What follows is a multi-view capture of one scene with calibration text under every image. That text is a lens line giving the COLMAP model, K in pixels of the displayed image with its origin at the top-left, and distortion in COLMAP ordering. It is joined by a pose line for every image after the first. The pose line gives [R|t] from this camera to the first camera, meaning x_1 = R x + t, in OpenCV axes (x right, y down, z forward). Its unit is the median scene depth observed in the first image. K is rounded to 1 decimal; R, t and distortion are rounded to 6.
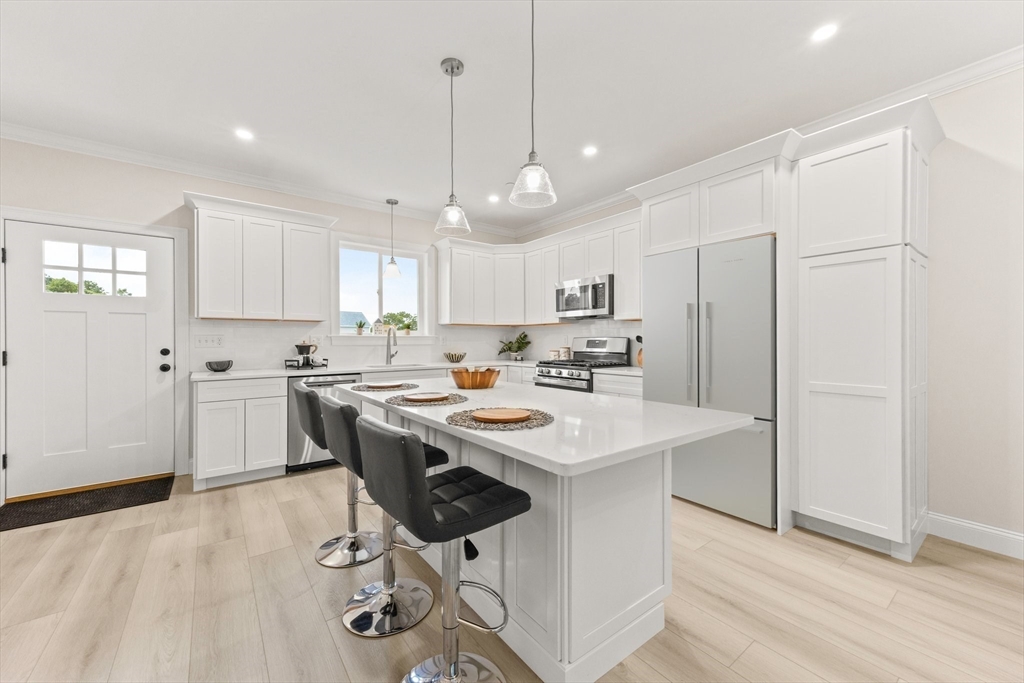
lens RADIAL K [[392.4, 0, 506.7], [0, 392.4, 342.0], [0, 0, 1]] dist [0.013483, 0.000171]
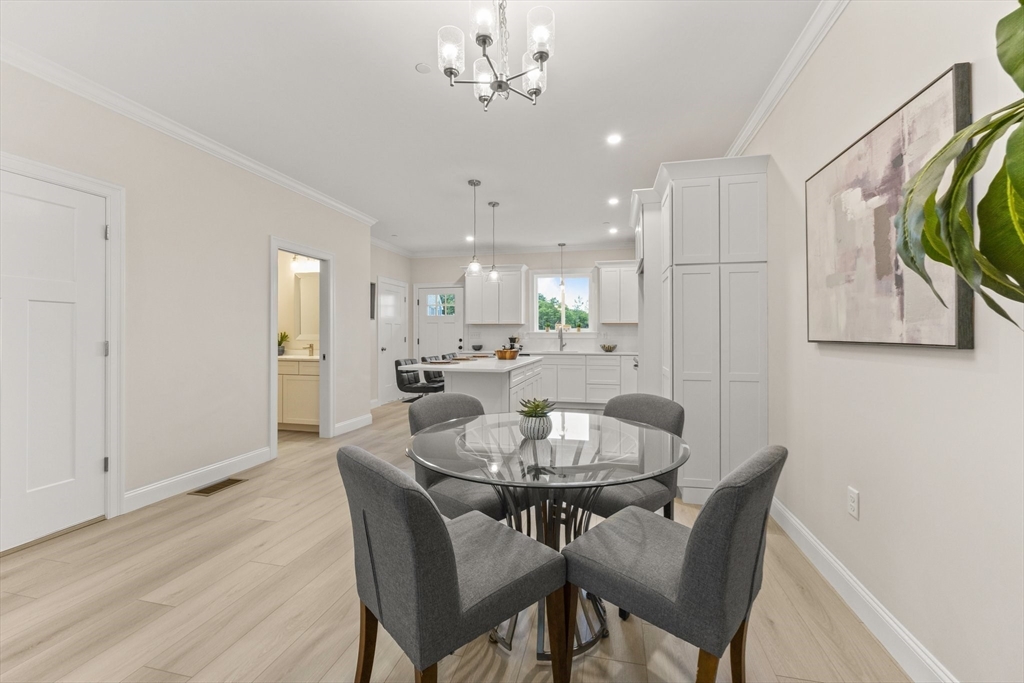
lens RADIAL K [[420.5, 0, 516.3], [0, 420.5, 332.8], [0, 0, 1]] dist [0.011816, 0.000404]
pose [[0.637090, -0.002352, -0.770786, 0.869887], [-0.006492, 0.999944, -0.008417, 0.001977], [0.770762, 0.010366, 0.637039, -0.177771]]
